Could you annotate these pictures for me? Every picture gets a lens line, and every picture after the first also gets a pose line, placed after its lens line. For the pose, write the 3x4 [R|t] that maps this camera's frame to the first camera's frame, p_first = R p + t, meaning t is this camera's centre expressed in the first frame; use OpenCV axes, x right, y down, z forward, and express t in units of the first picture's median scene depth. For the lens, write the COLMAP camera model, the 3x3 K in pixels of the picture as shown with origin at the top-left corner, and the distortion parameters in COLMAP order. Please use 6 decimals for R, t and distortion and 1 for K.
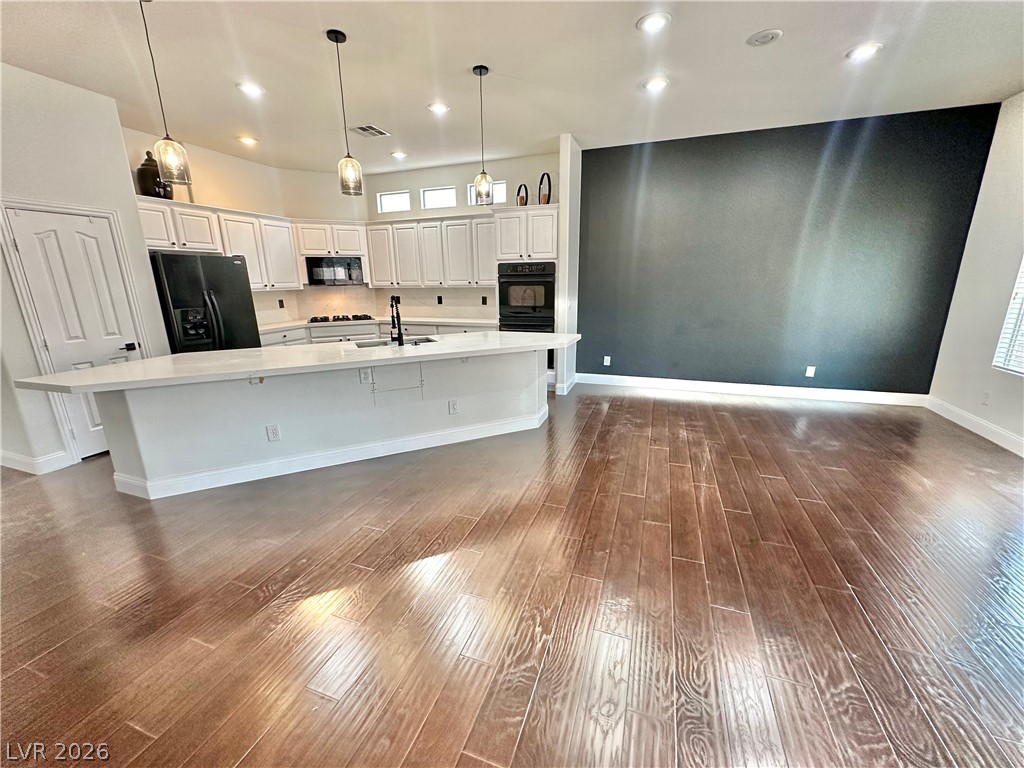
lens RADIAL K [[409.6, 0, 512.0], [0, 409.6, 384.0], [0, 0, 1]] dist [-0.001854, 0.000259]
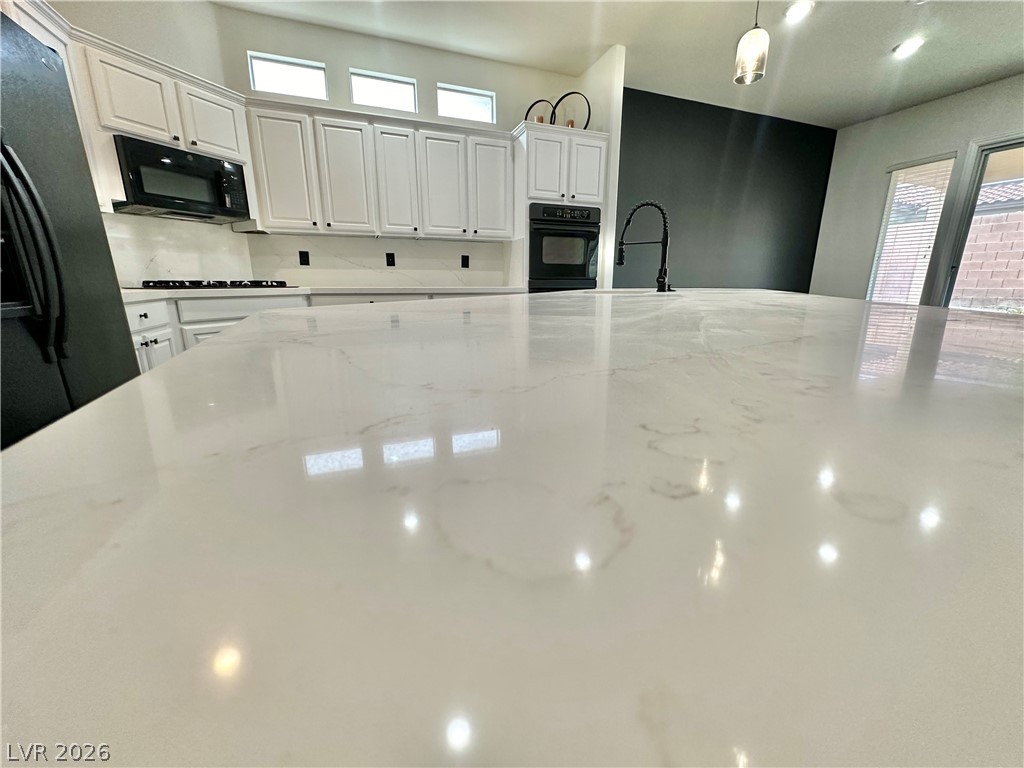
lens RADIAL K [[409.6, 0, 512.0], [0, 409.6, 384.0], [0, 0, 1]] dist [-0.001854, 0.000259]
pose [[0.759827, -0.143055, 0.634191, -0.558167], [0.148772, 0.987866, 0.044590, -0.017822], [-0.632875, 0.060469, 0.771889, 0.485709]]
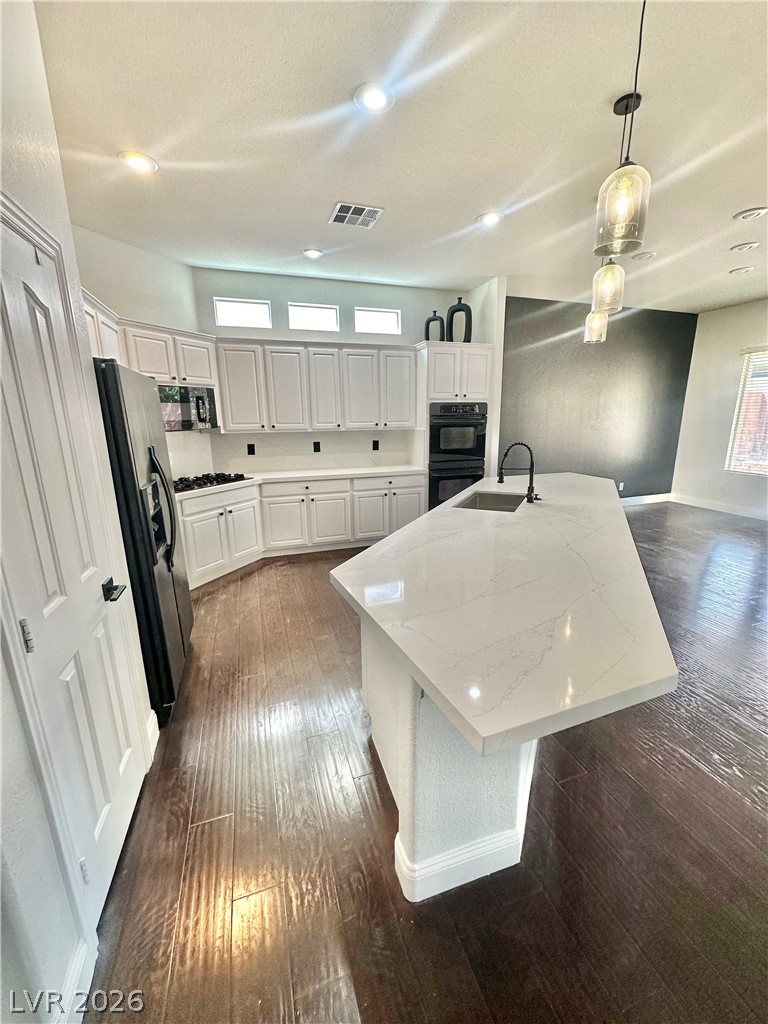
lens RADIAL K [[409.6, 0, 384.0], [0, 409.6, 512.0], [0, 0, 1]] dist [-0.001854, 0.000259]
pose [[0.784185, -0.137894, 0.605011, -0.684716], [0.155202, 0.987593, 0.023927, -0.096764], [-0.600805, 0.075136, 0.795857, 0.368666]]
